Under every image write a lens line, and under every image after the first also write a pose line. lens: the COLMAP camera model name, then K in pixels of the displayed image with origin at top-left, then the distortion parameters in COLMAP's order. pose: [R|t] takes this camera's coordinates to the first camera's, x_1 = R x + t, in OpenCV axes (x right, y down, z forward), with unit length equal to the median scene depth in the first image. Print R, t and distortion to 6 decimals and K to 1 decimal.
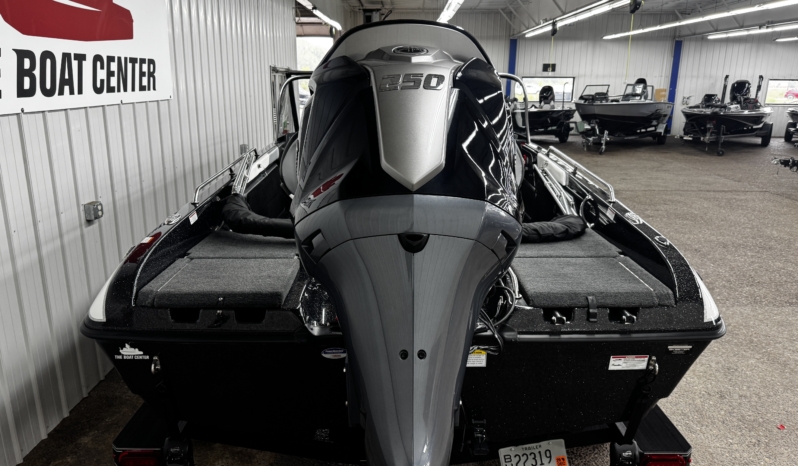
lens RADIAL K [[587.6, 0, 392.7], [0, 587.6, 235.7], [0, 0, 1]] dist [0.069496, -0.050207]
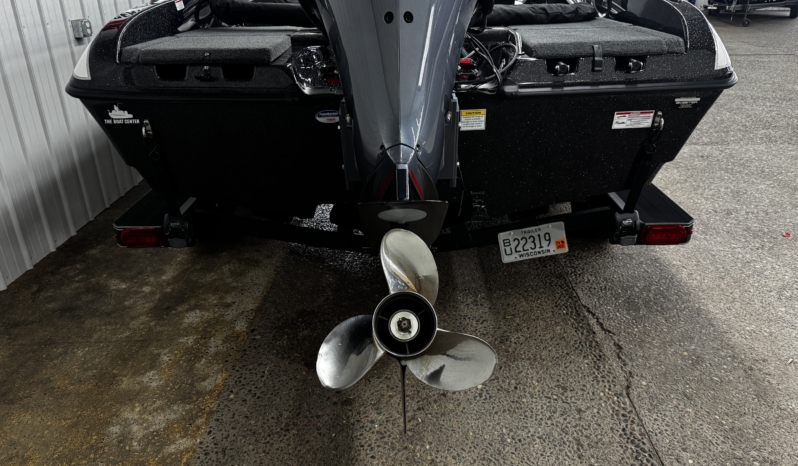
lens RADIAL K [[594.1, 0, 397.7], [0, 594.1, 219.2], [0, 0, 1]] dist [0.031226, 0.001248]
pose [[0.999834, -0.012468, -0.013288, 0.022843], [0.014148, 0.990755, 0.134924, 0.216787], [0.011483, -0.135090, 0.990767, 0.010843]]
